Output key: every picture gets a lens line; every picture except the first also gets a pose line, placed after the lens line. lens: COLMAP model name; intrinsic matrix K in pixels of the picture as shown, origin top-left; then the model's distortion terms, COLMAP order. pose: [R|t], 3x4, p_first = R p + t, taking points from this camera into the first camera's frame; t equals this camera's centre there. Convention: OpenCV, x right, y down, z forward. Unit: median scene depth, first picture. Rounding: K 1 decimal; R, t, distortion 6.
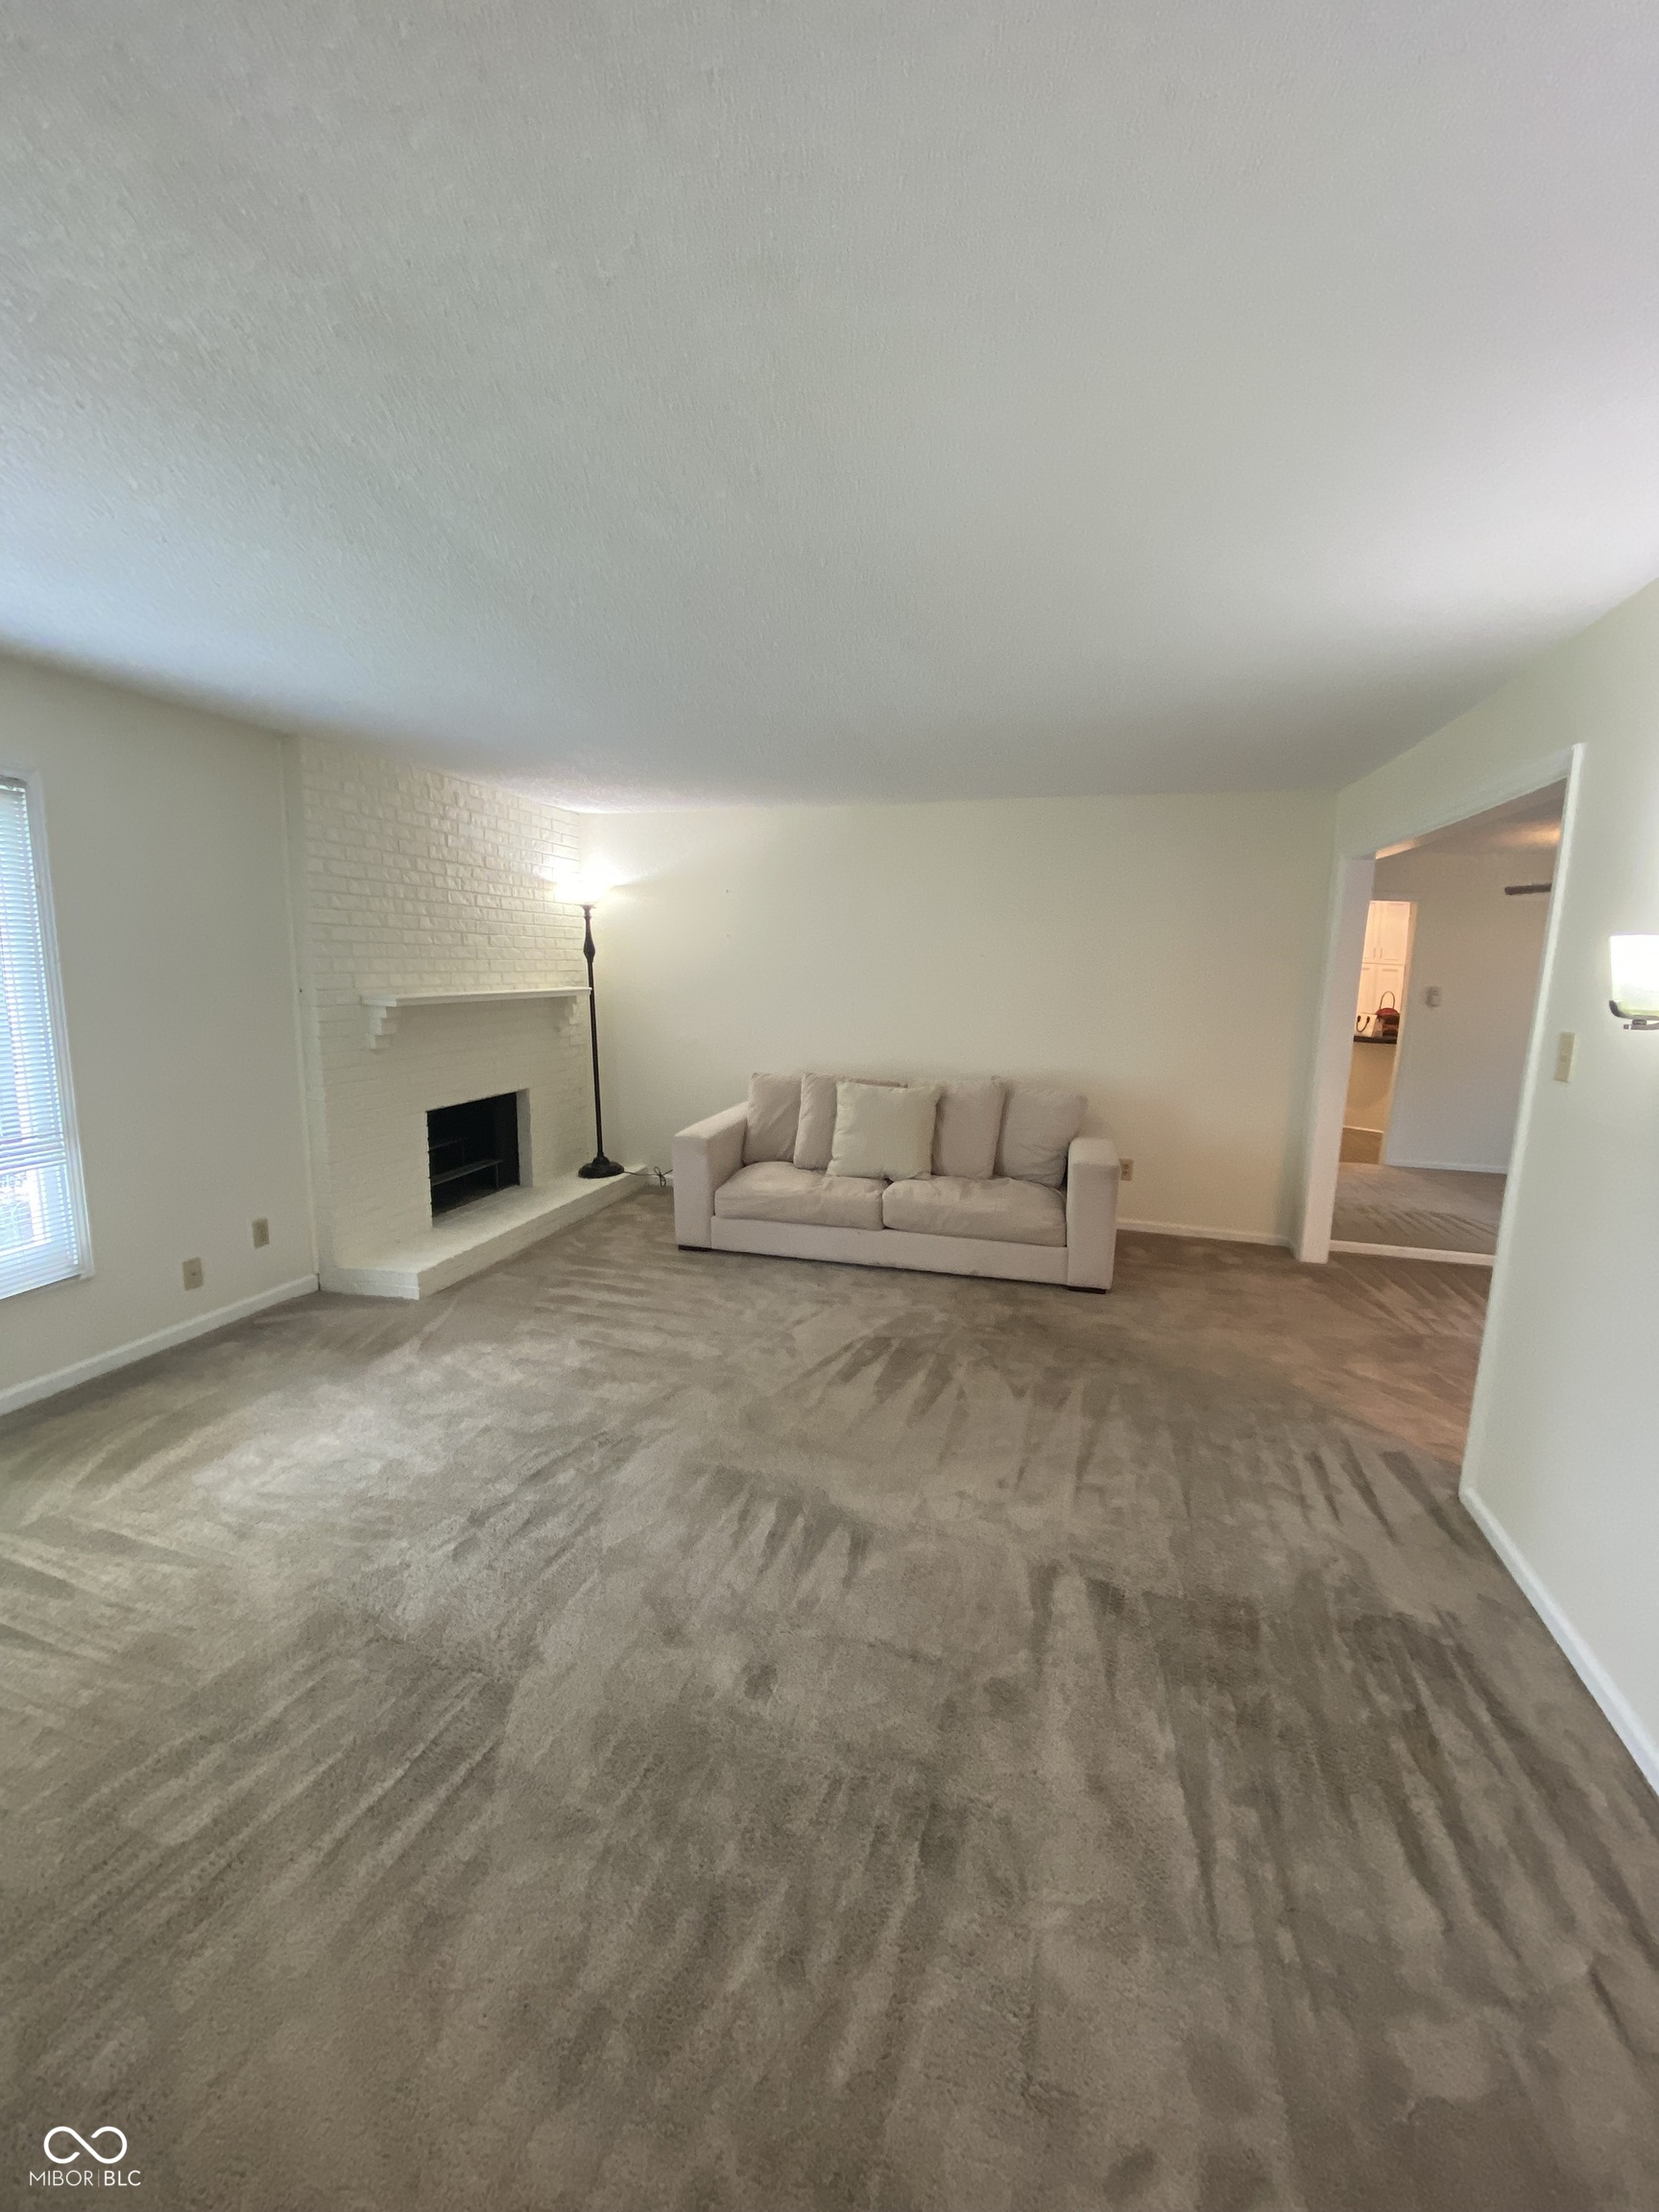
lens RADIAL K [[883.3, 0, 840.1], [0, 883.3, 1109.0], [0, 0, 1]] dist [0.002117, -0.000082]
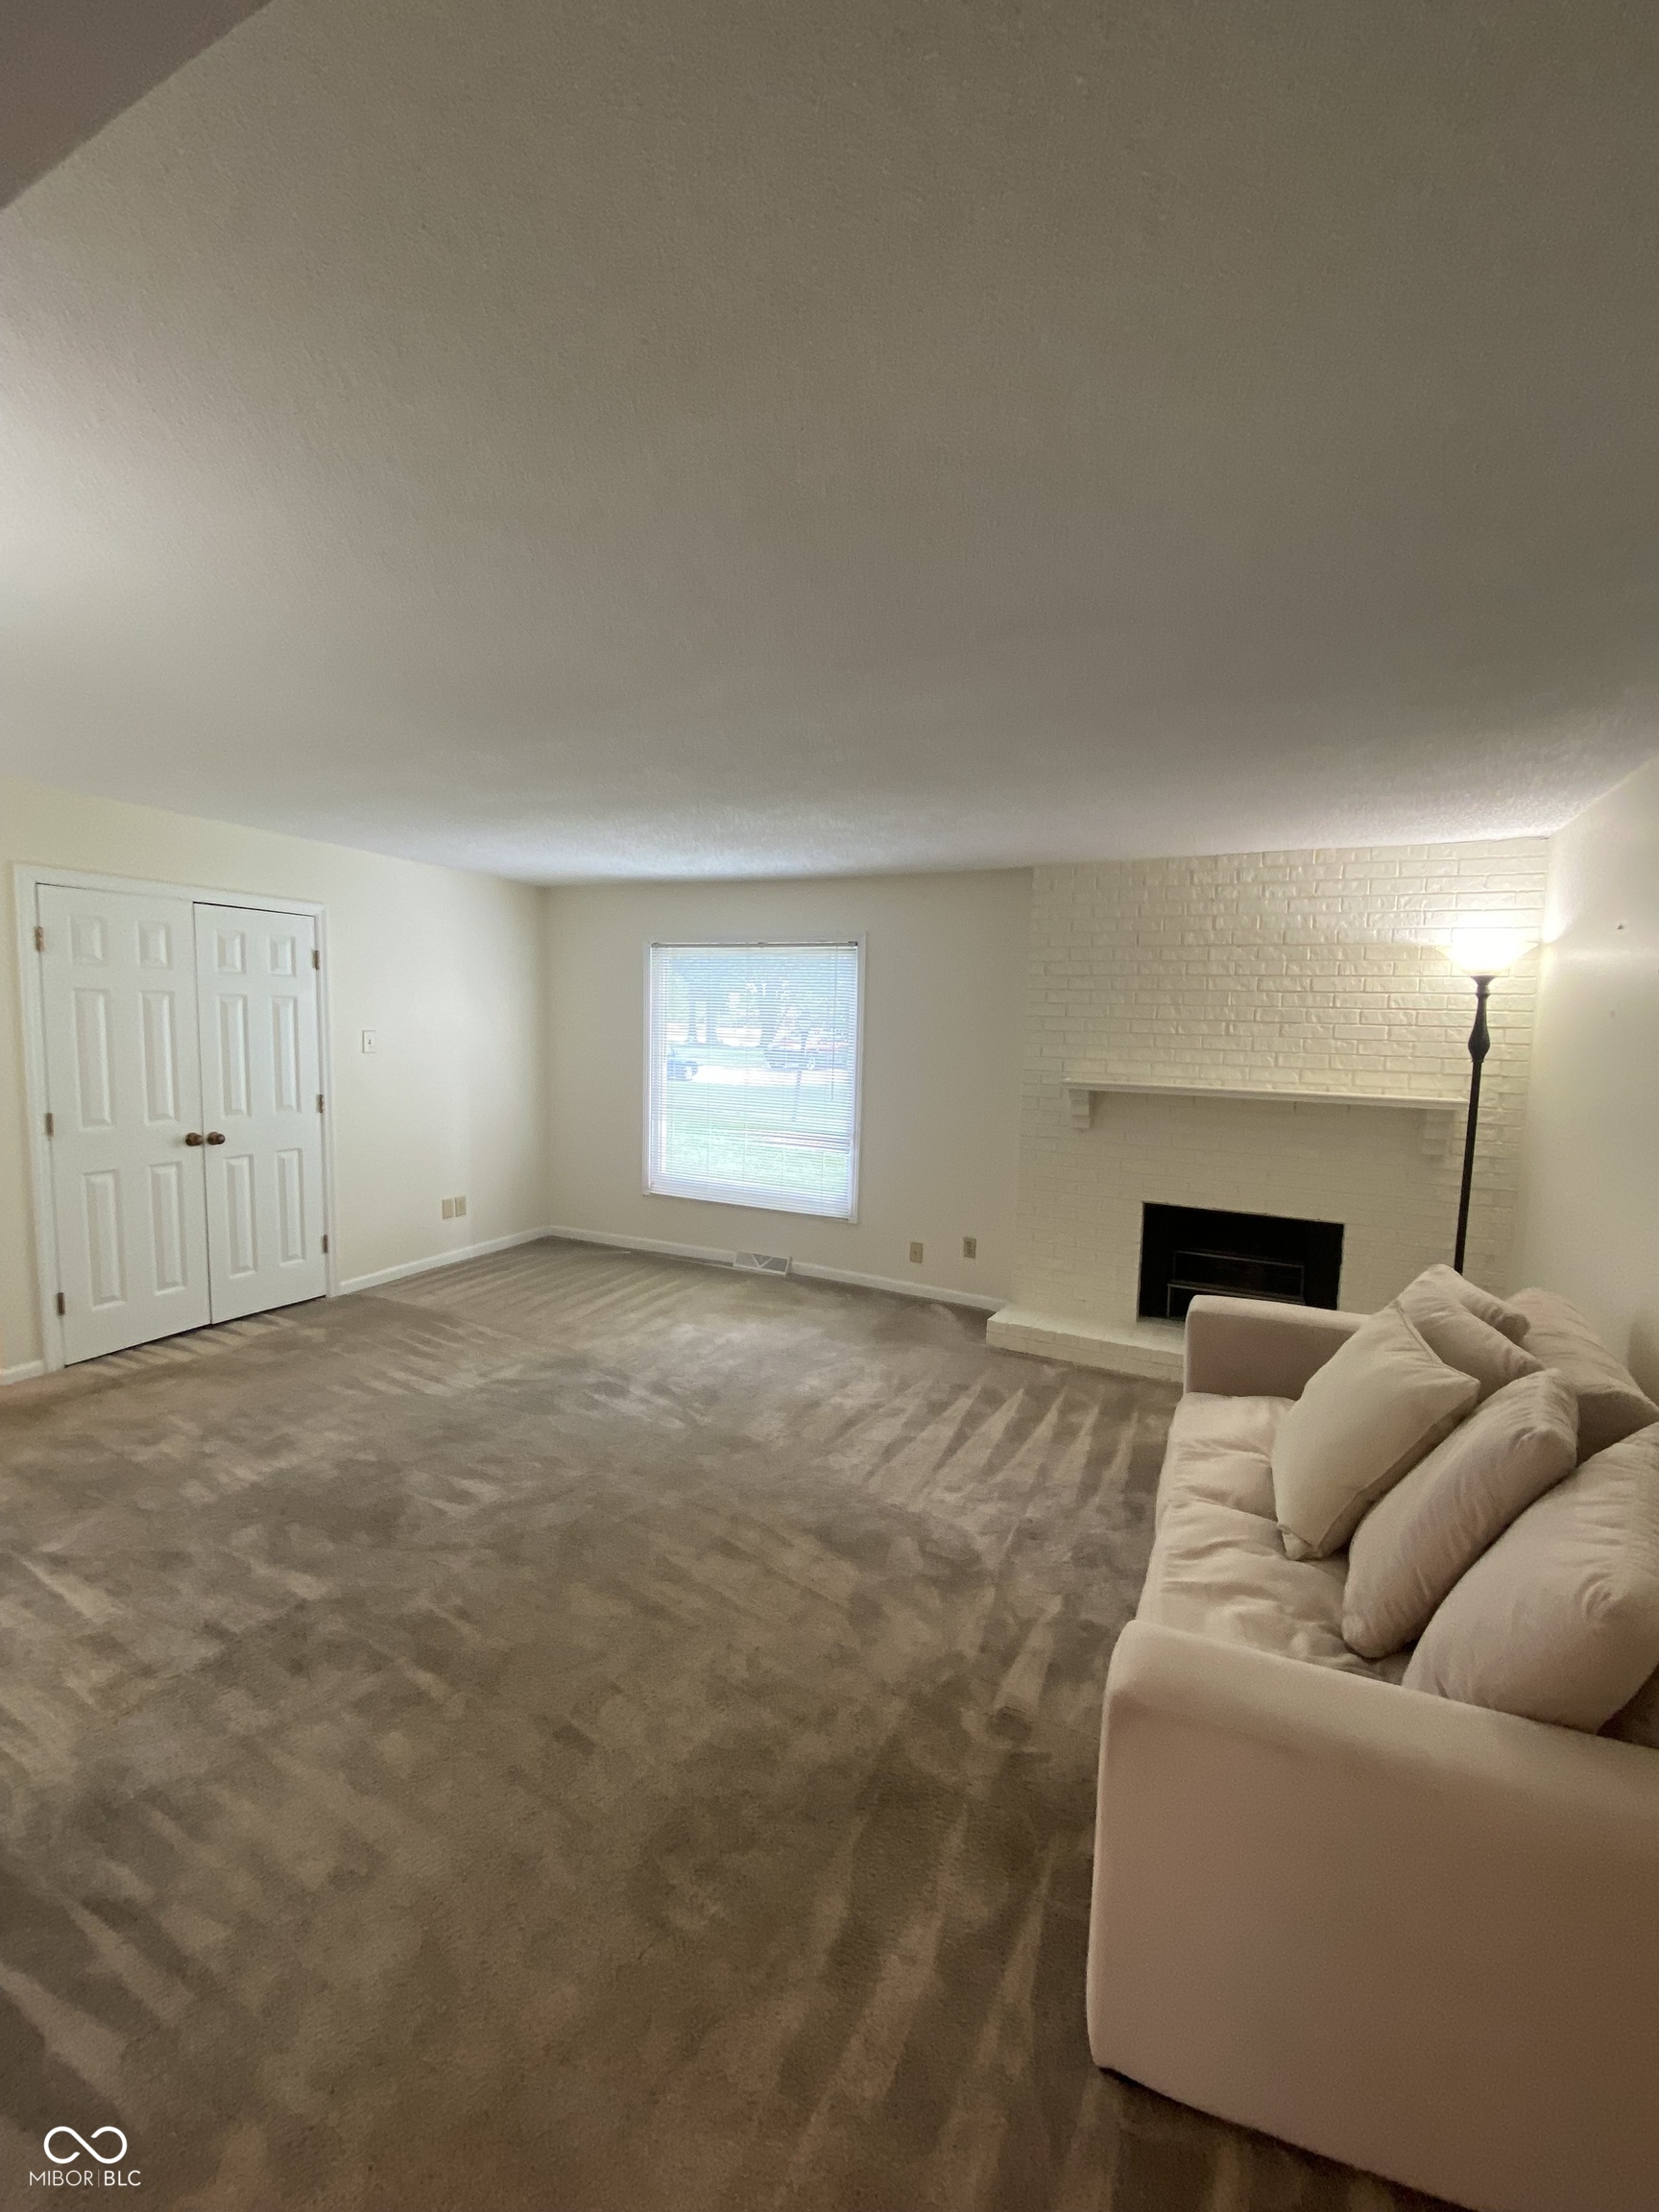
lens RADIAL K [[883.3, 0, 839.5], [0, 883.3, 1101.5], [0, 0, 1]] dist [0.002117, -0.000082]
pose [[-0.182374, 0.064151, -0.981134, 0.549142], [-0.191302, 0.976484, 0.099406, -0.138675], [0.964439, 0.205822, -0.165813, 0.812916]]
